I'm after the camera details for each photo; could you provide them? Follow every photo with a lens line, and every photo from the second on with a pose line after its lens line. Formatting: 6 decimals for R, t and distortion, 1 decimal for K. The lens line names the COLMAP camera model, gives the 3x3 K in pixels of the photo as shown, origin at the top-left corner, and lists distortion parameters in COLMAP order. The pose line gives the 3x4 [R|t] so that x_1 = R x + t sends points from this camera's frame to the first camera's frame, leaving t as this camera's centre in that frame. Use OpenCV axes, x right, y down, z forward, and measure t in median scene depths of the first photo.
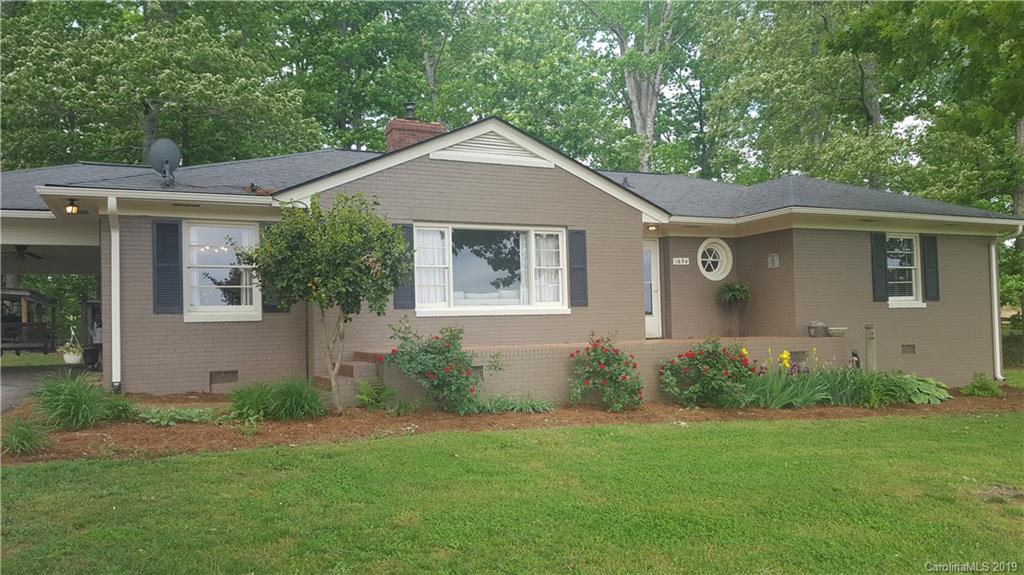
lens RADIAL K [[756.0, 0, 517.8], [0, 756.0, 289.6], [0, 0, 1]] dist [0.057570, -0.106505]
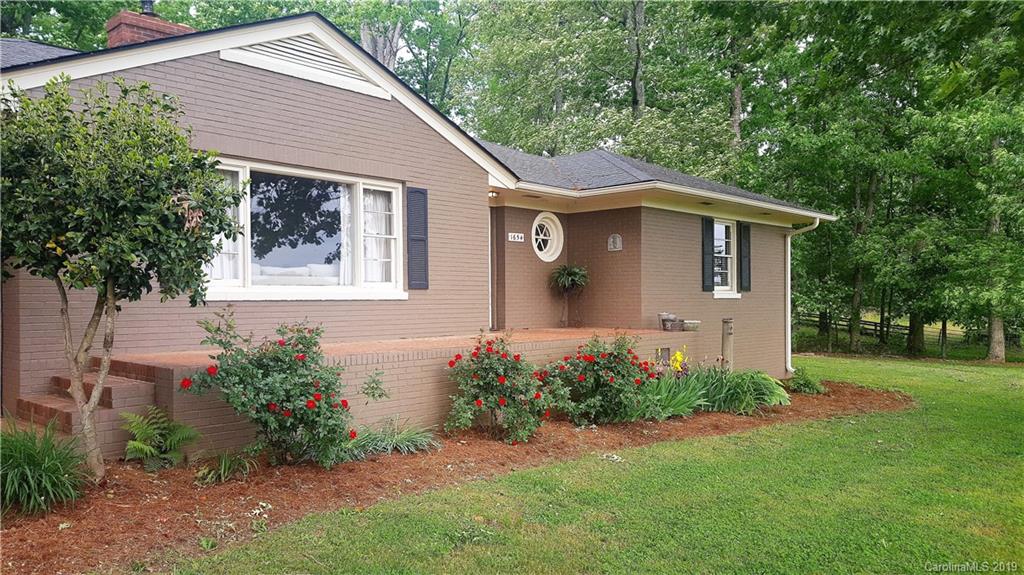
lens RADIAL K [[756.0, 0, 508.7], [0, 756.0, 296.6], [0, 0, 1]] dist [0.057570, -0.106505]
pose [[0.922513, 0.022647, 0.385300, -0.124460], [-0.039127, 0.998622, 0.034983, -0.001174], [-0.383977, -0.047348, 0.922128, 0.268407]]
